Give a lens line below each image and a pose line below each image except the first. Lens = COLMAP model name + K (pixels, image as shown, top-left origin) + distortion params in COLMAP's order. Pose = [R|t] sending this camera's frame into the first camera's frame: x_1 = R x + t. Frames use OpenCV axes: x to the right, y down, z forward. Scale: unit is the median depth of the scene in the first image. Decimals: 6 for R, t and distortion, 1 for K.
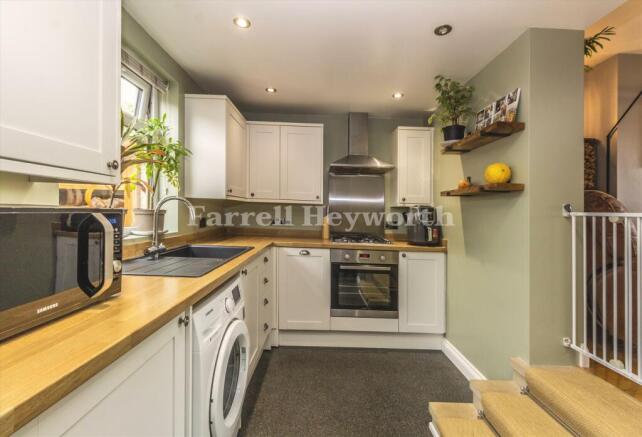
lens RADIAL K [[297.3, 0, 321.2], [0, 297.3, 209.7], [0, 0, 1]] dist [-0.000664, -0.000461]
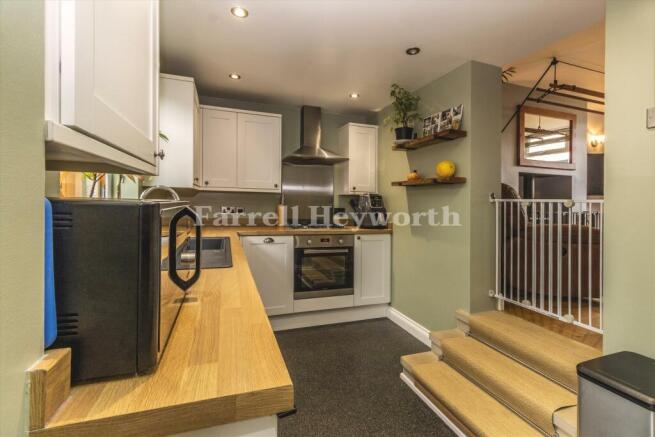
lens RADIAL K [[296.6, 0, 328.1], [0, 296.6, 199.7], [0, 0, 1]] dist [-0.000007, 0.000091]
pose [[0.945336, -0.010006, 0.325945, -0.235449], [0.006715, 0.999915, 0.011221, -0.006299], [-0.326029, -0.008419, 0.945322, -0.033120]]
